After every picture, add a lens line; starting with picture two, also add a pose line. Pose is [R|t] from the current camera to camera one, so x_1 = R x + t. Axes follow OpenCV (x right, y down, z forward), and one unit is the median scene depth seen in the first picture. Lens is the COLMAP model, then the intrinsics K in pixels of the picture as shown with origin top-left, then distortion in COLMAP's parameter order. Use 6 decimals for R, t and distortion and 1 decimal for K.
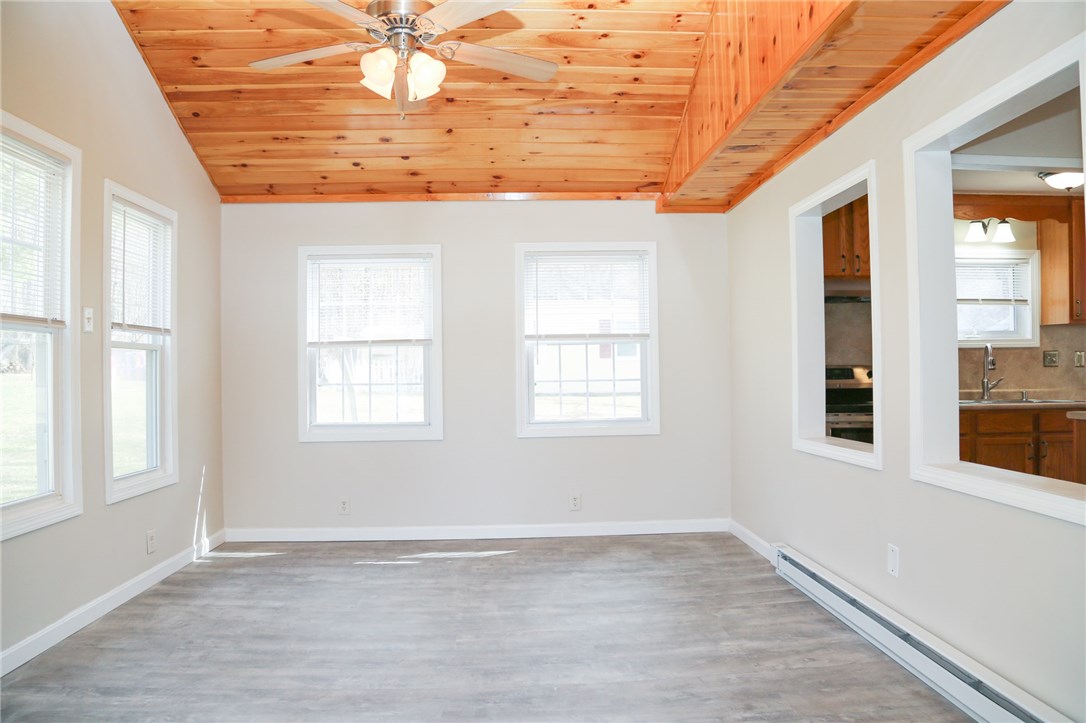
lens RADIAL K [[730.2, 0, 543.5], [0, 730.2, 364.5], [0, 0, 1]] dist [-0.122800, 0.062222]
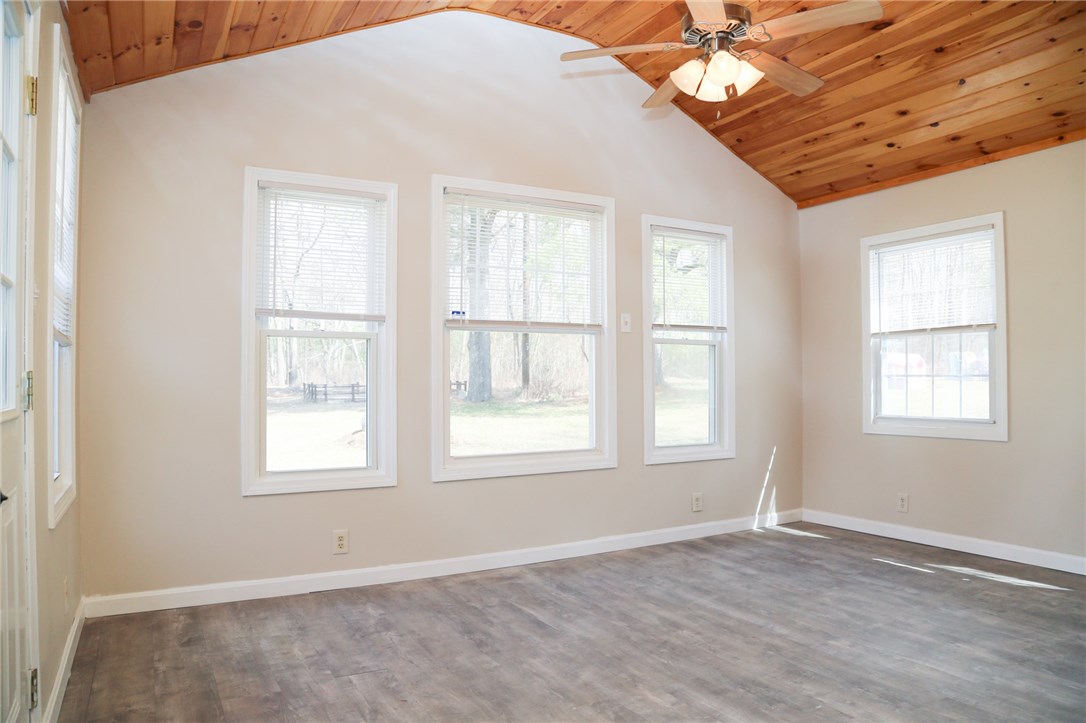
lens RADIAL K [[730.2, 0, 551.4], [0, 730.2, 354.5], [0, 0, 1]] dist [-0.122800, 0.062222]
pose [[0.455956, -0.021857, -0.889734, 0.407796], [0.007408, 0.999757, -0.020764, 0.018655], [0.889971, 0.002877, 0.456008, 0.188365]]
